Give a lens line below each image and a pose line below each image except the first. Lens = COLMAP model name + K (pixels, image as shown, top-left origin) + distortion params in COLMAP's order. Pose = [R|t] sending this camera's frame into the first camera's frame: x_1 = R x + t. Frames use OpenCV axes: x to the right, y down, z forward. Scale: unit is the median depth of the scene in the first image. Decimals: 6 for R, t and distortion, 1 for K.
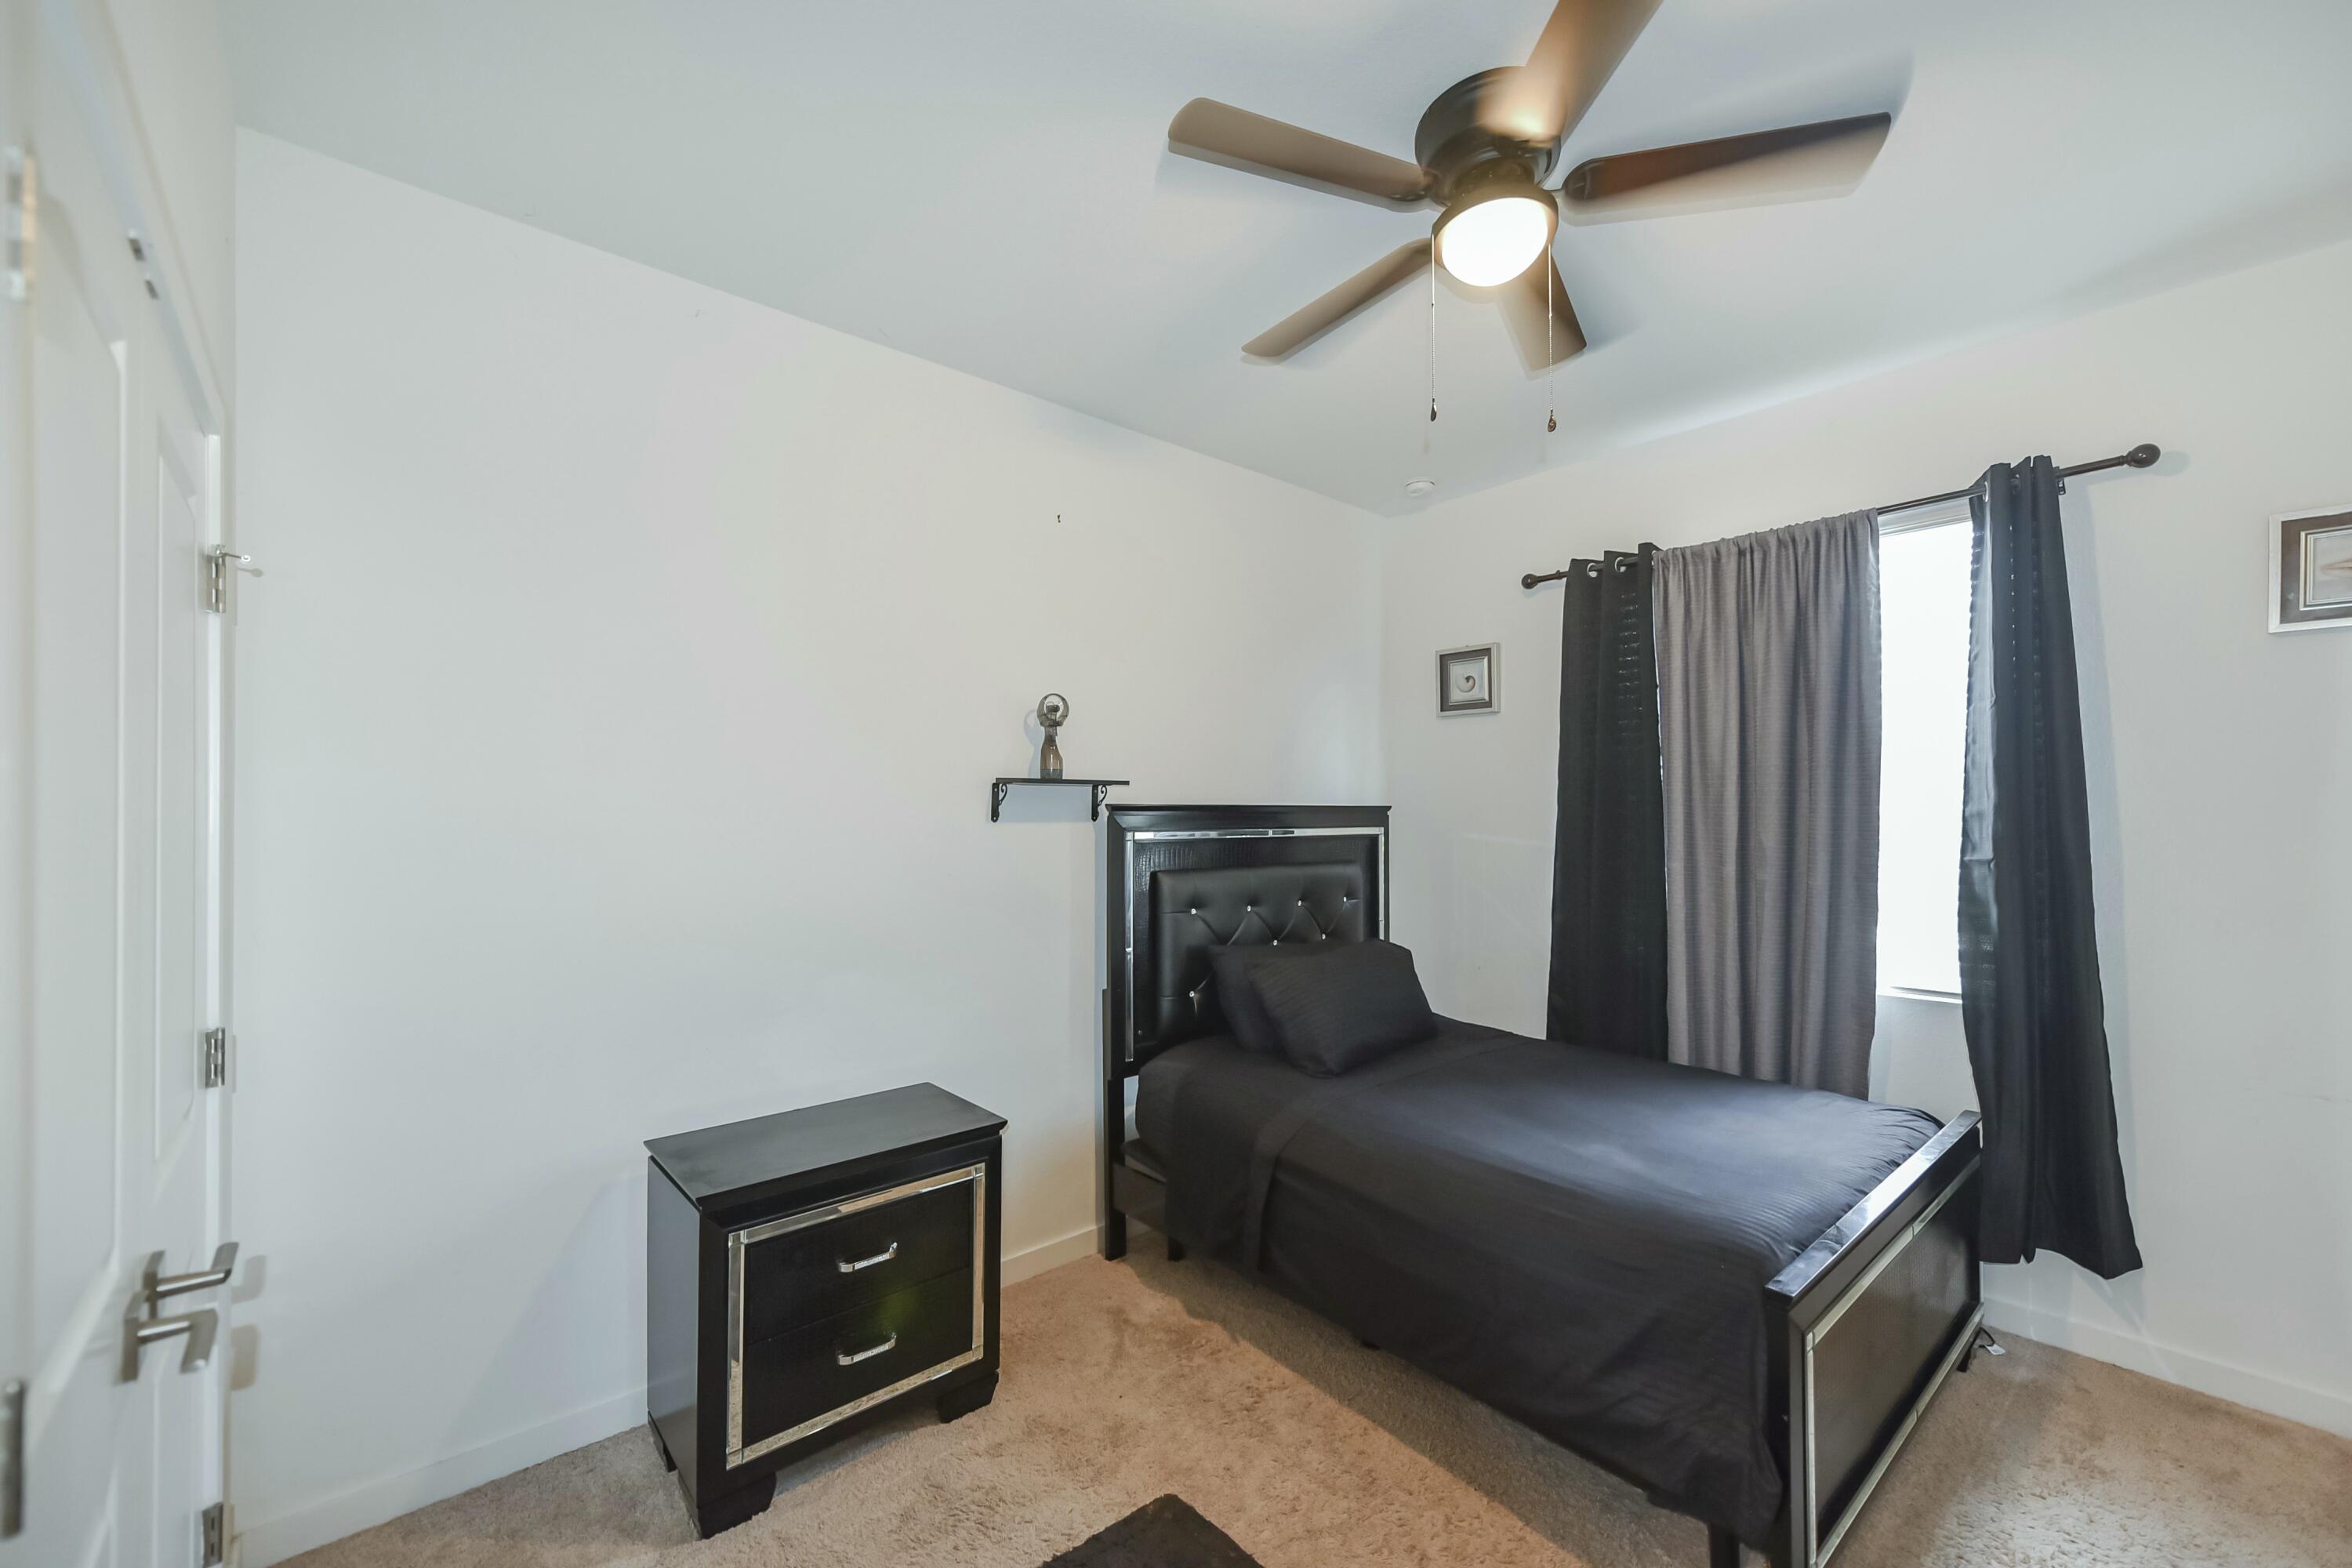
lens RADIAL K [[949.0, 0, 1179.3], [0, 949.0, 804.2], [0, 0, 1]] dist [0.001540, -0.000223]
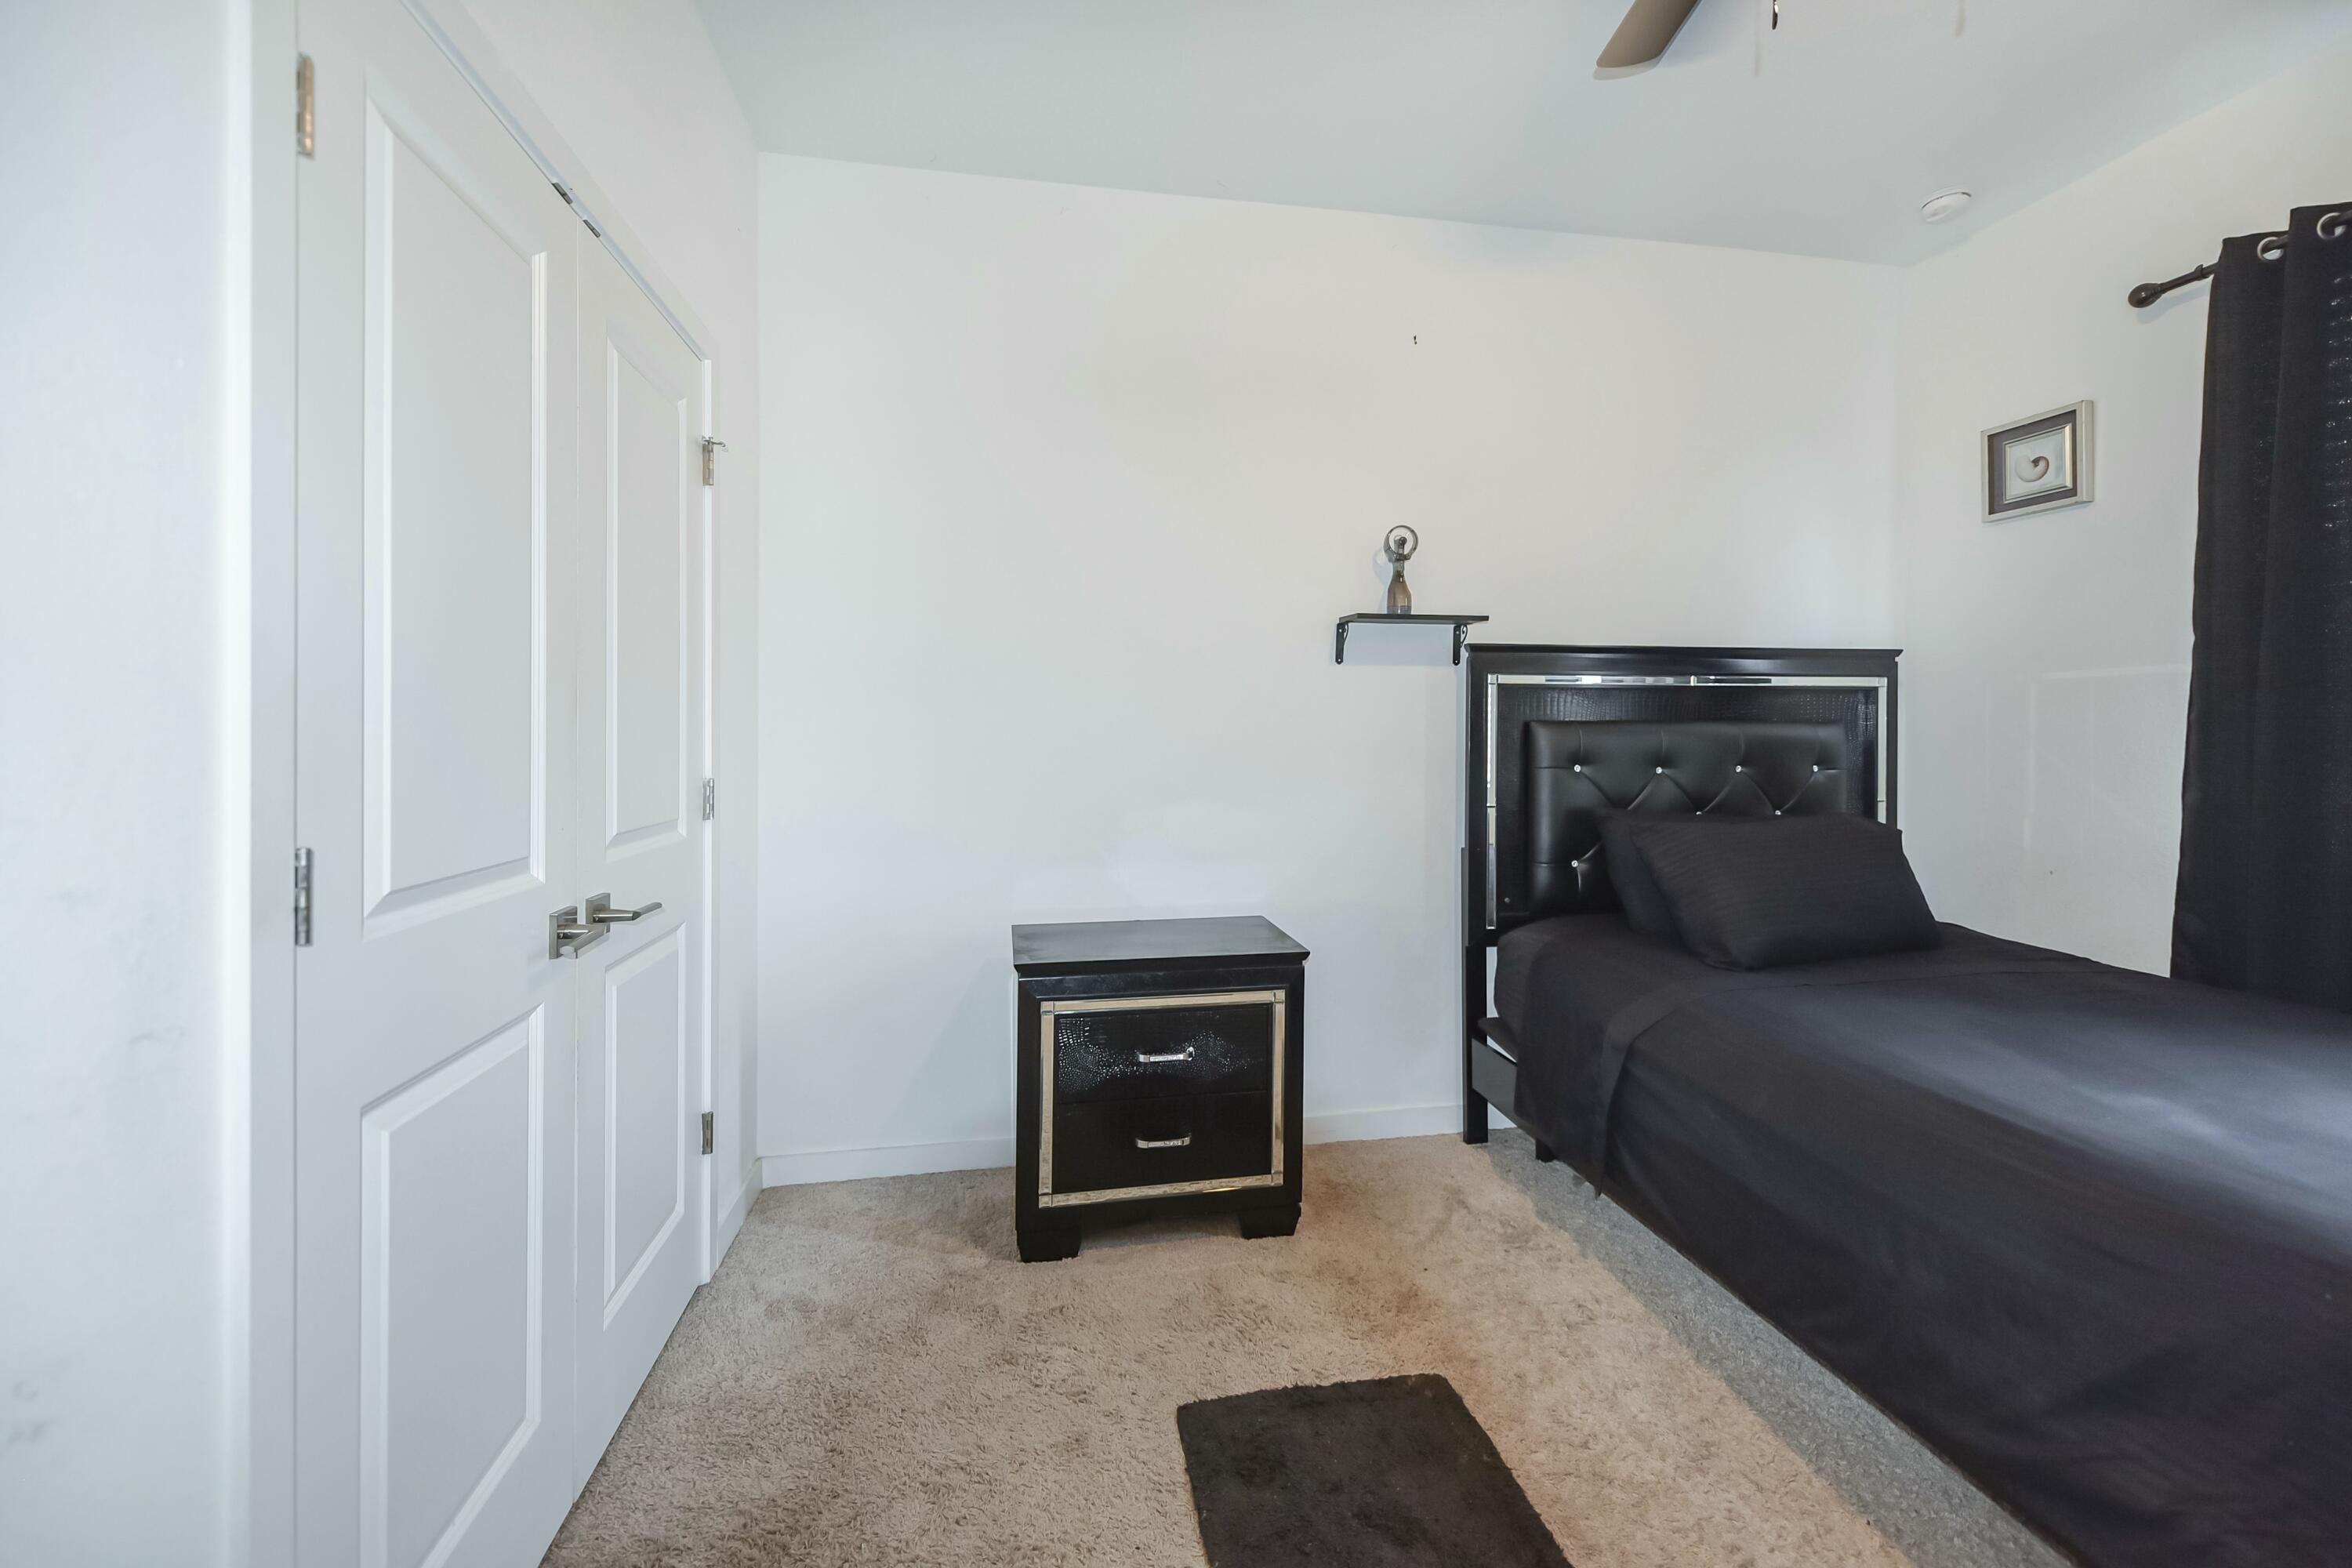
lens RADIAL K [[945.9, 0, 1170.9], [0, 945.9, 735.4], [0, 0, 1]] dist [0.005997, -0.000644]
pose [[0.851581, 0.003404, -0.524212, 0.168078], [0.001431, 0.999960, 0.008818, 0.083745], [0.524221, -0.008260, 0.851542, 0.081422]]
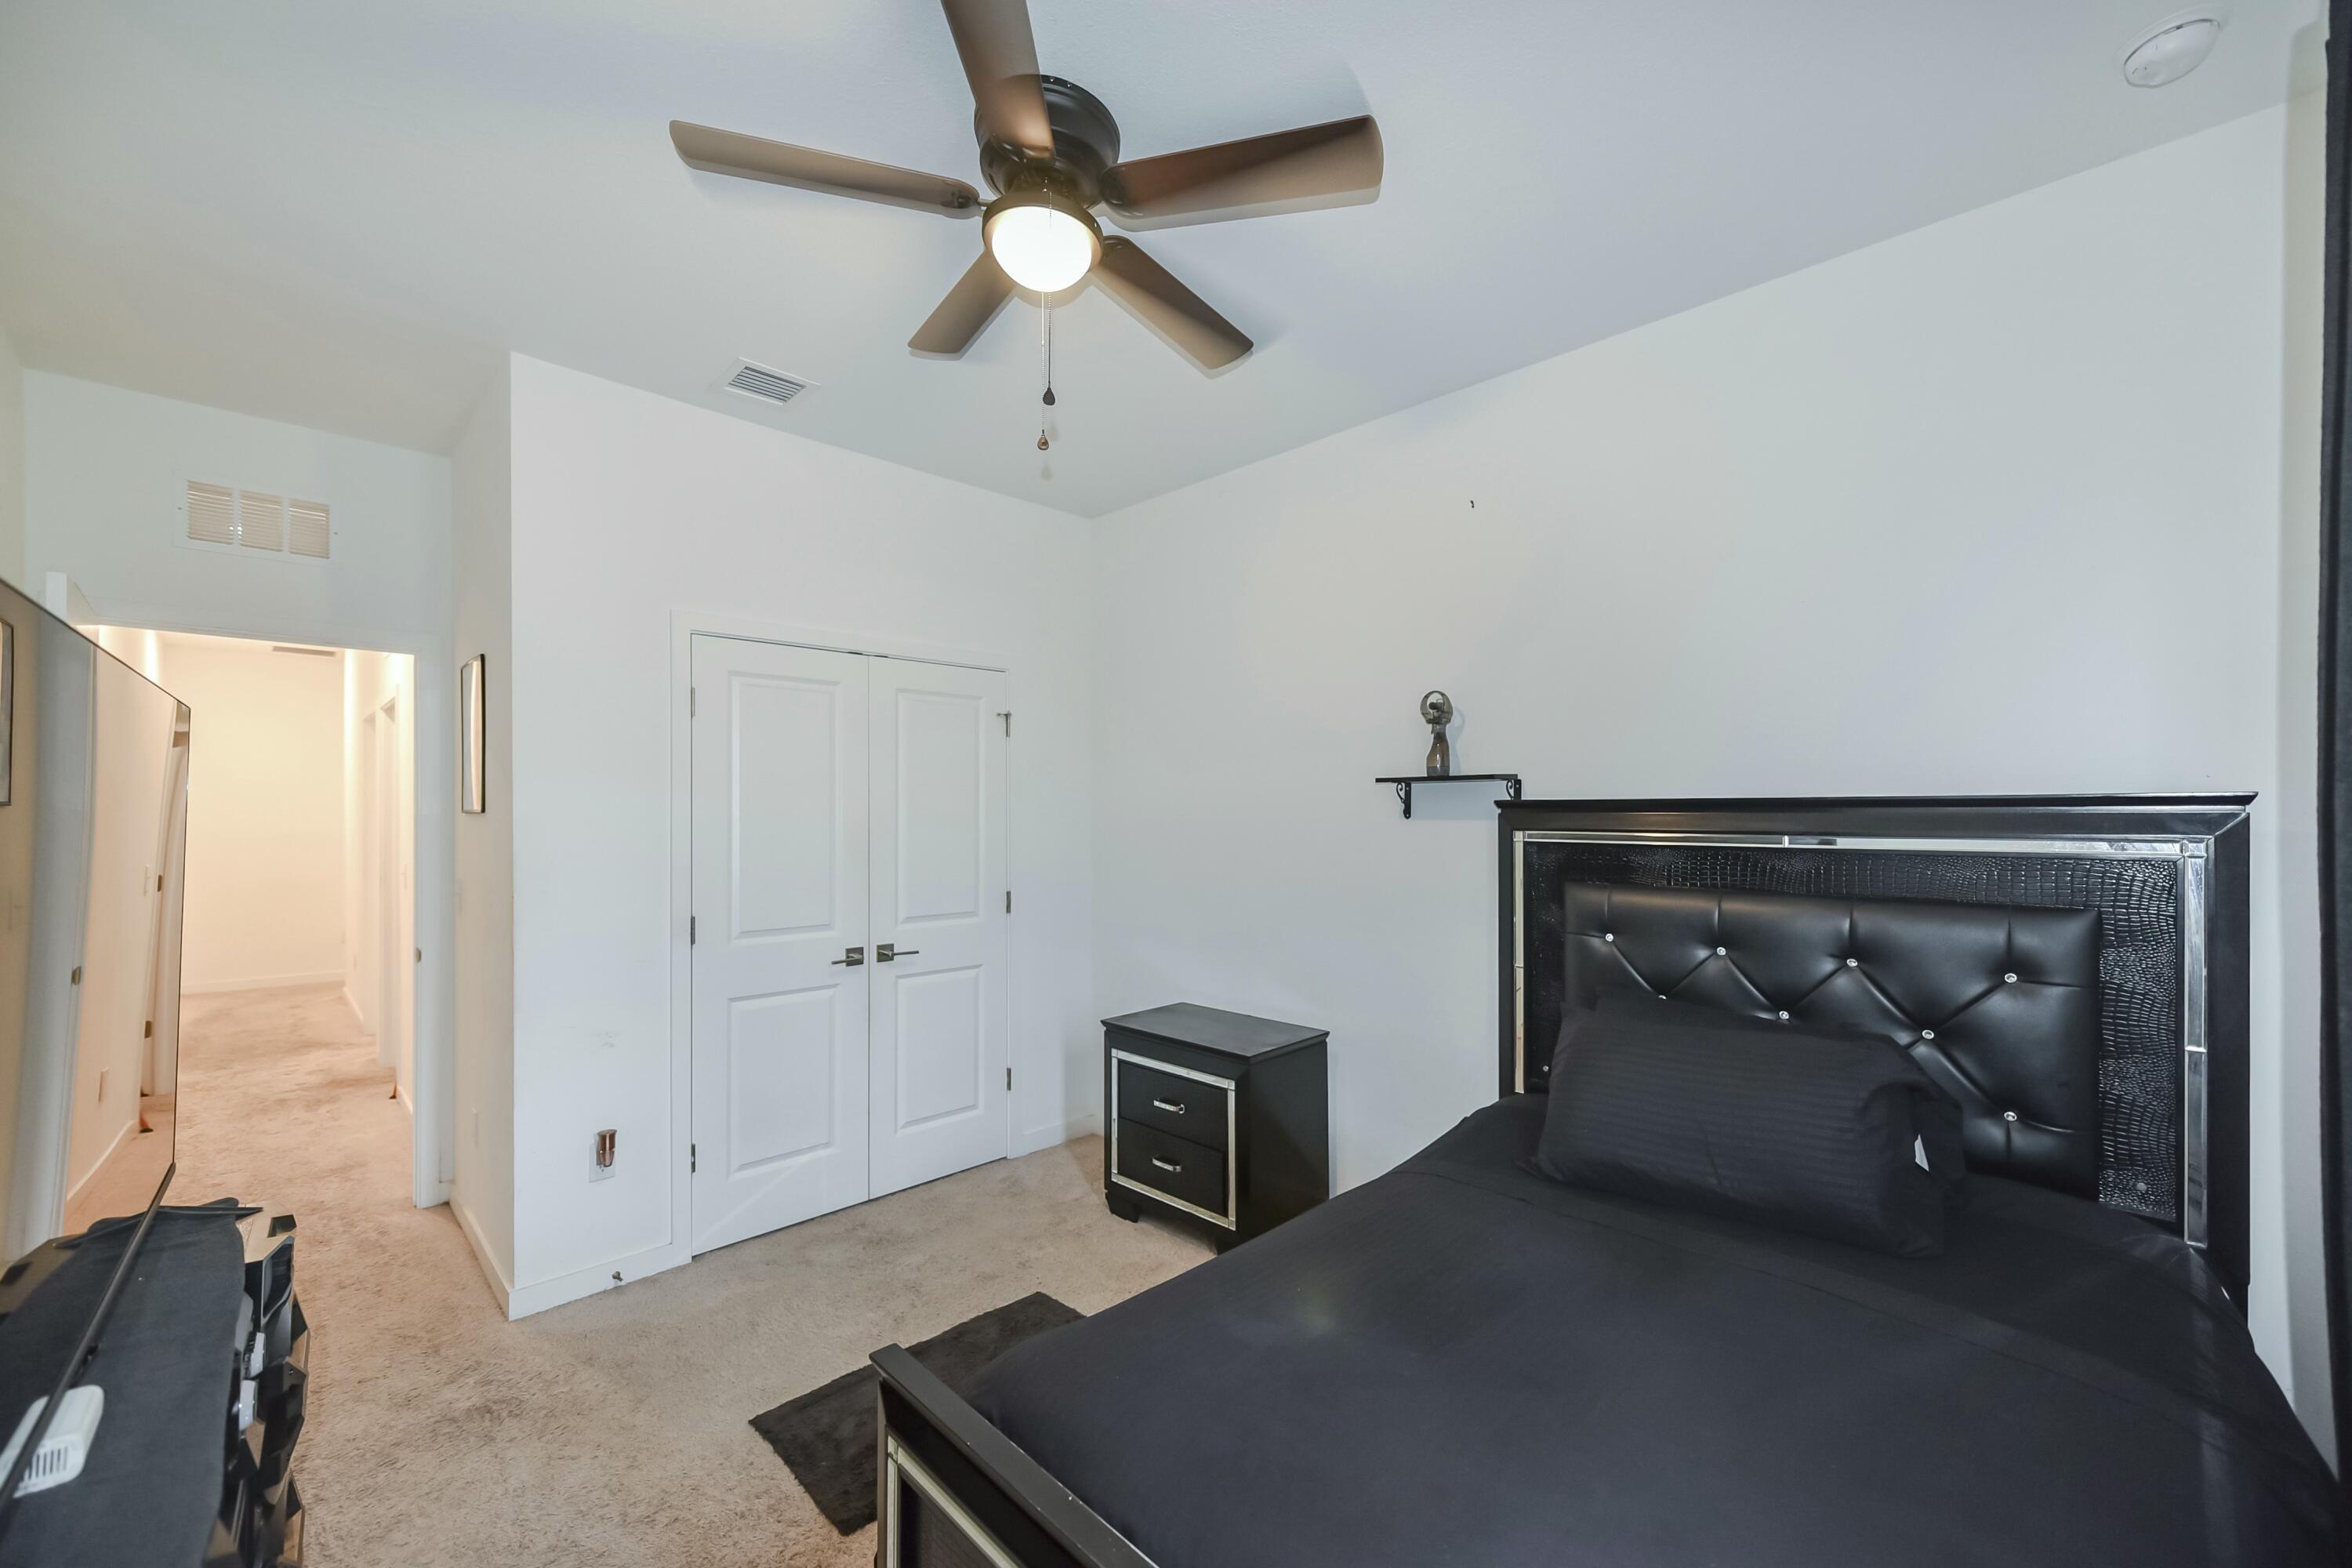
lens RADIAL K [[902.5, 0, 1178.4], [0, 902.5, 820.7], [0, 0, 1]] dist [-0.009550, 0.000006]
pose [[0.068317, 0.008706, -0.997626, 0.806373], [0.006372, 0.999938, 0.009163, 0.009681], [0.997643, -0.006983, 0.068258, 0.673080]]
